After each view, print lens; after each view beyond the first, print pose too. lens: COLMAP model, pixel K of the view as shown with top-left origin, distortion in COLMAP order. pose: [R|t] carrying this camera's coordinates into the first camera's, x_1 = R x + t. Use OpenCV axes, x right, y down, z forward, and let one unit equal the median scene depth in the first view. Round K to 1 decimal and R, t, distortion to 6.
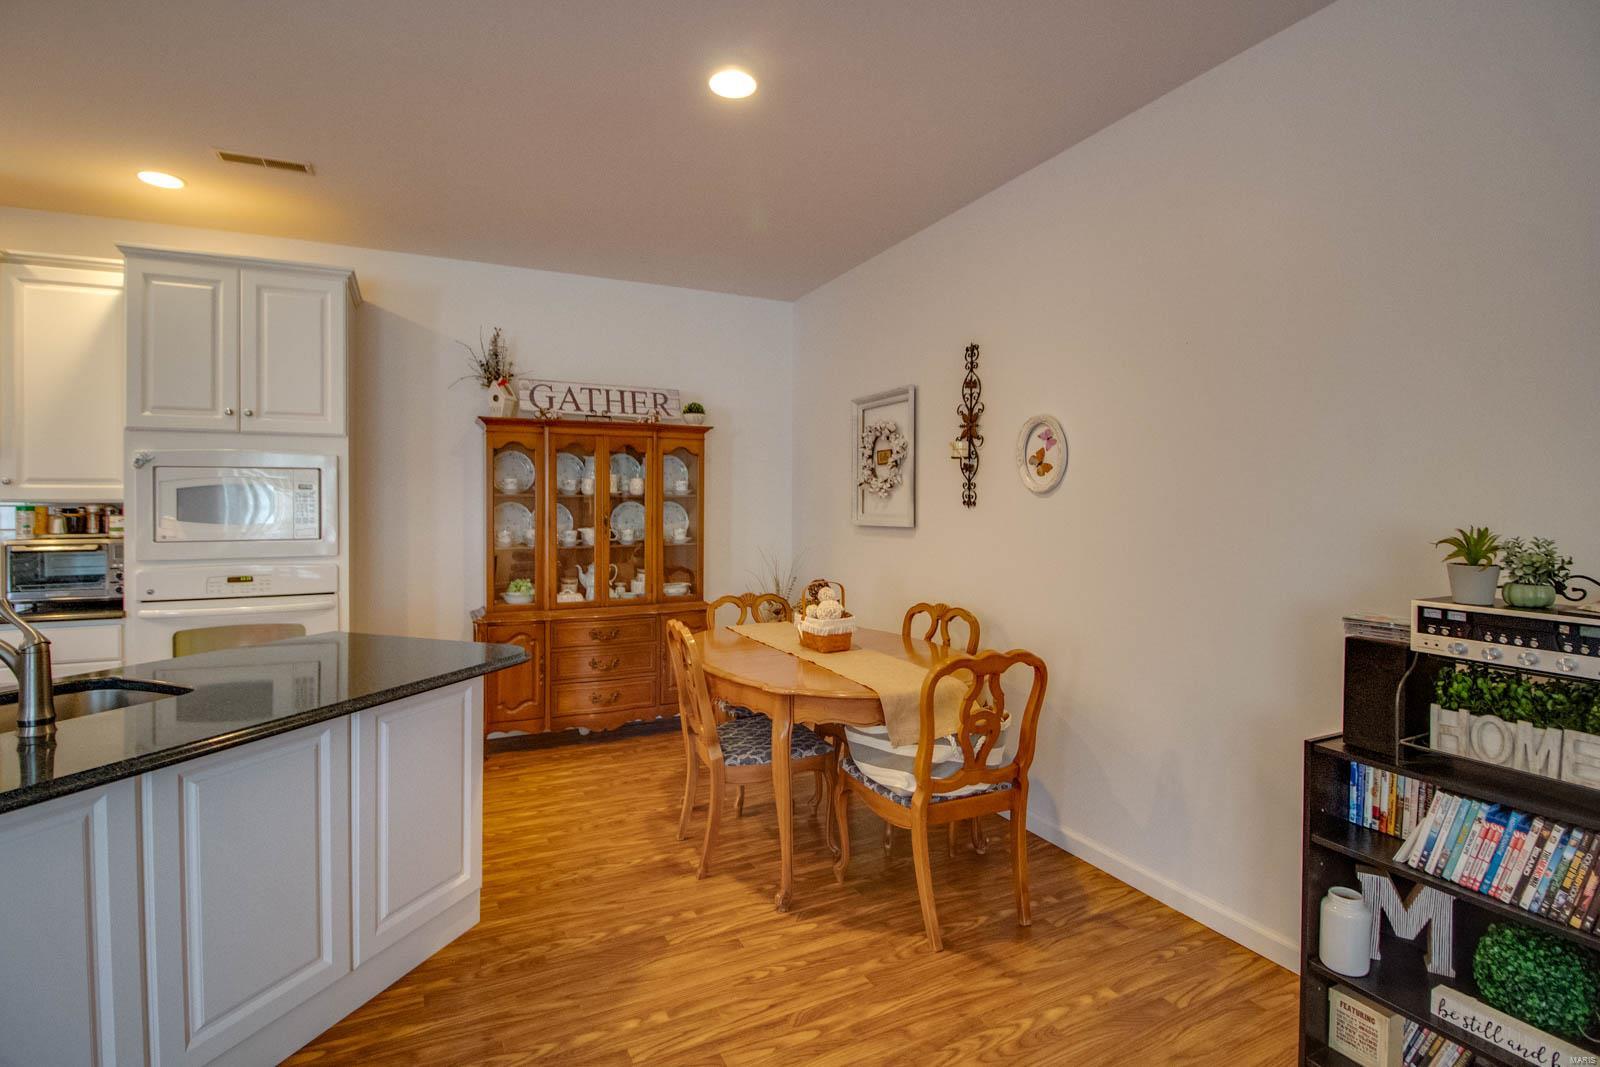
lens RADIAL K [[772.2, 0, 805.1], [0, 772.2, 510.0], [0, 0, 1]] dist [0.002562, -0.010773]
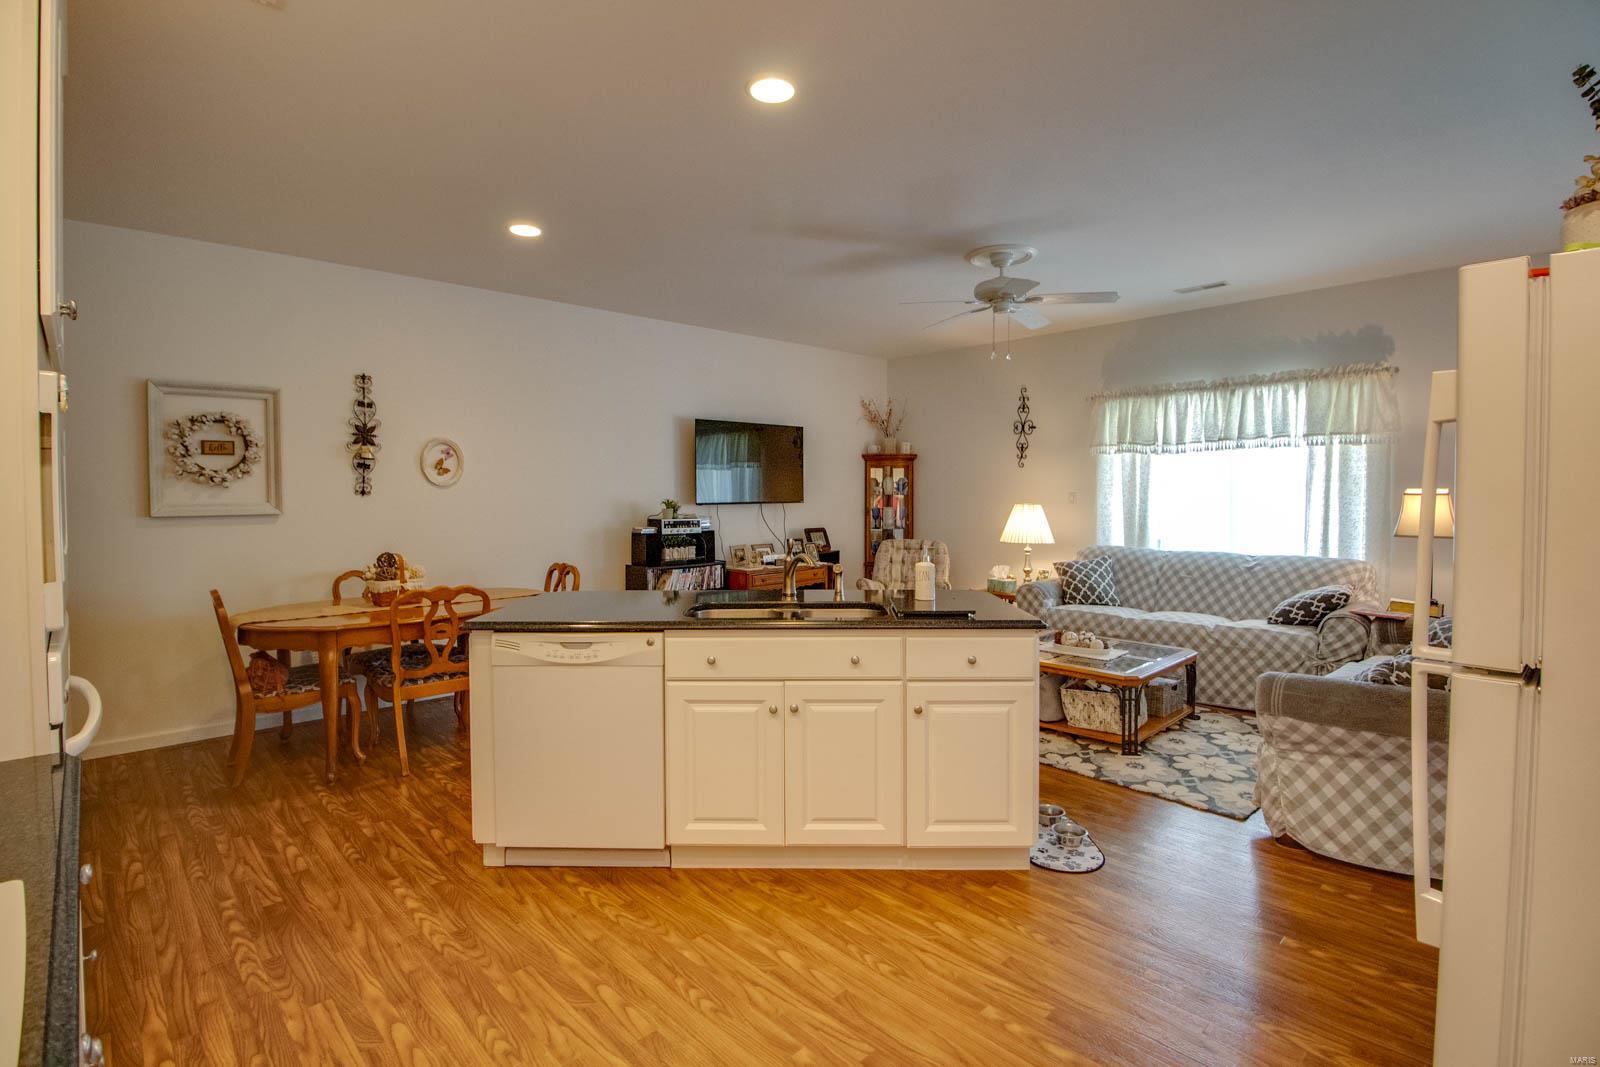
lens RADIAL K [[717.6, 0, 793.5], [0, 717.6, 500.2], [0, 0, 1]] dist [-0.000566, -0.008456]
pose [[-0.286573, -0.015033, 0.957940, -1.210853], [0.008512, 0.999797, 0.018236, -0.012204], [-0.958020, 0.013380, -0.286387, 0.649343]]
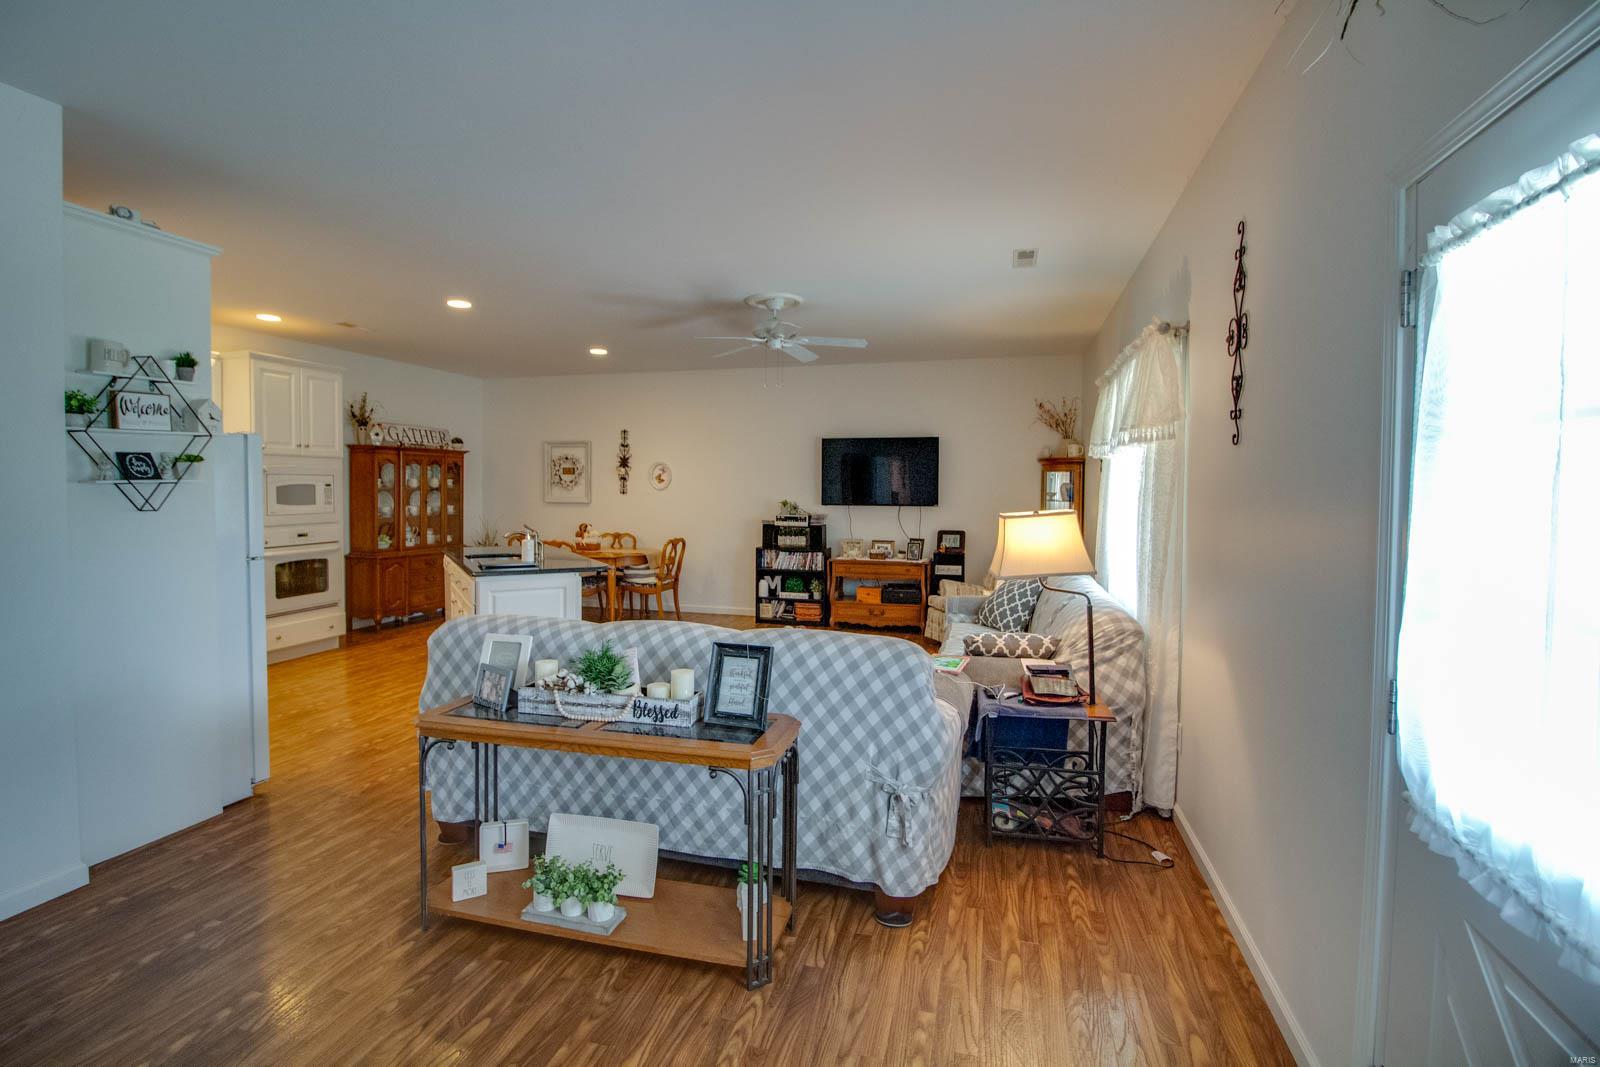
lens RADIAL K [[743.3, 0, 797.5], [0, 743.3, 509.9], [0, 0, 1]] dist [0.002365, -0.014607]
pose [[0.662045, -0.020445, 0.749185, -1.249008], [-0.000851, 0.999607, 0.028031, -0.021224], [-0.749464, -0.019195, 0.661767, -1.048560]]
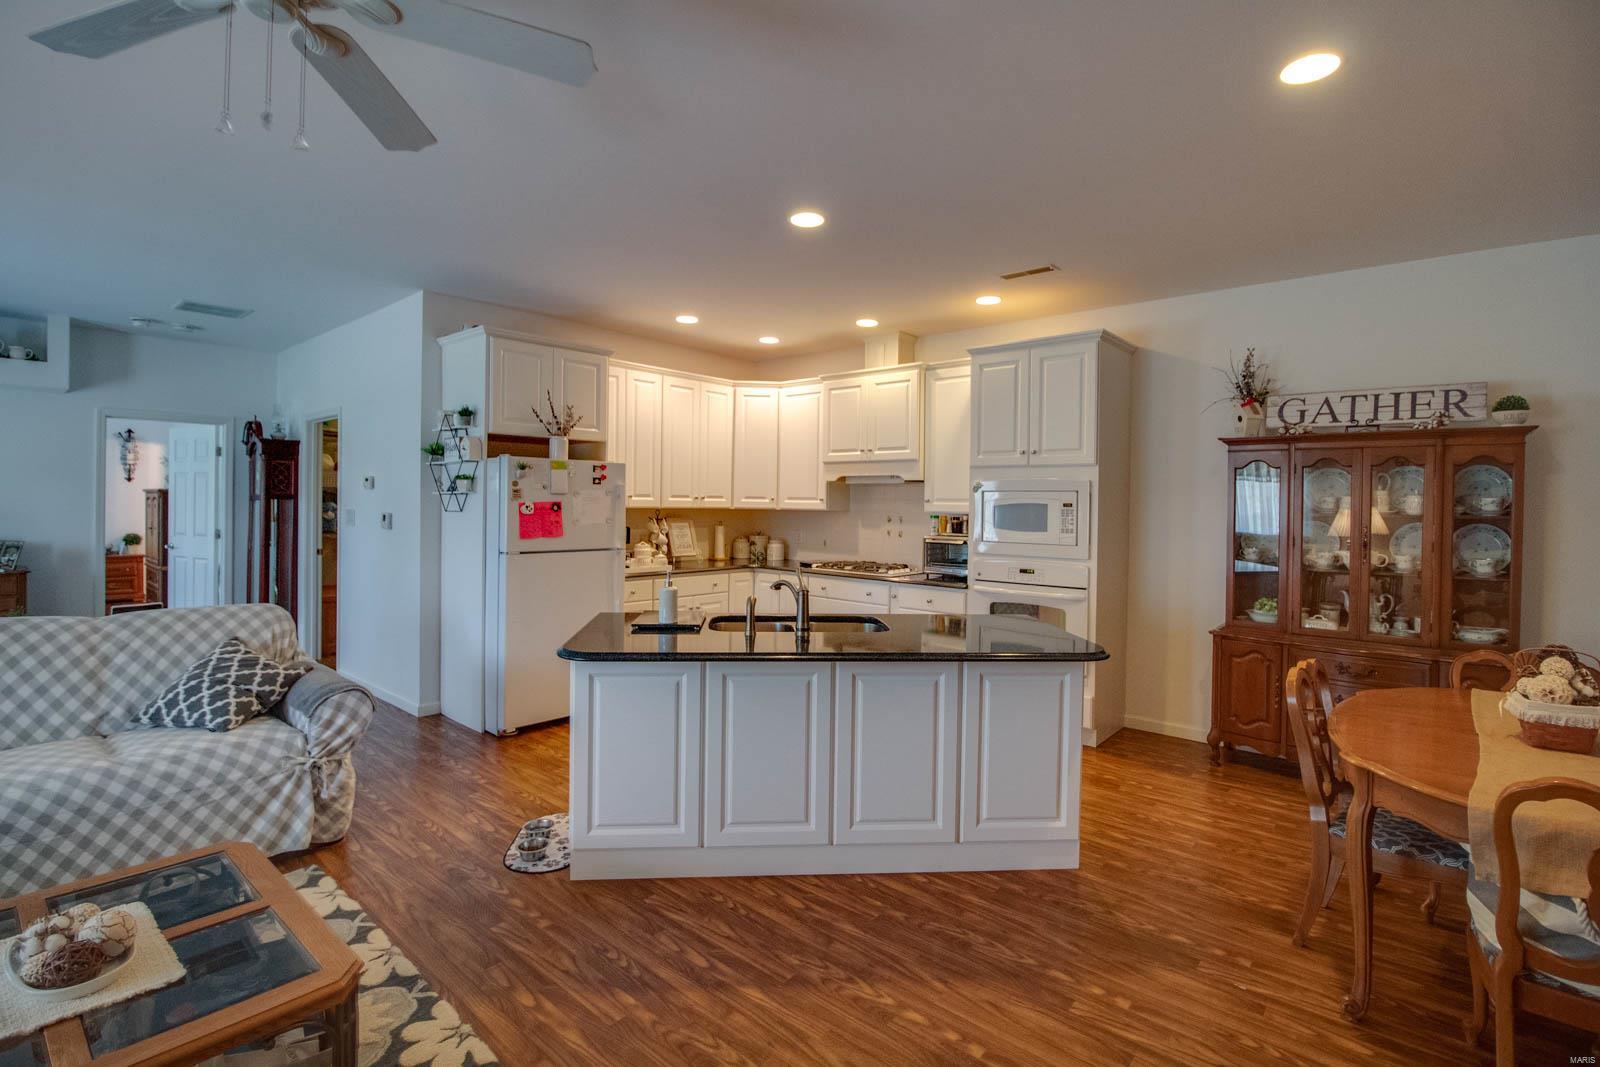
lens RADIAL K [[743.3, 0, 797.5], [0, 743.3, 509.9], [0, 0, 1]] dist [0.002365, -0.014607]
pose [[0.390177, 0.016331, -0.920595, 0.335467], [-0.020121, 0.999755, 0.009207, -0.024373], [0.920520, 0.014931, 0.390410, 0.087660]]
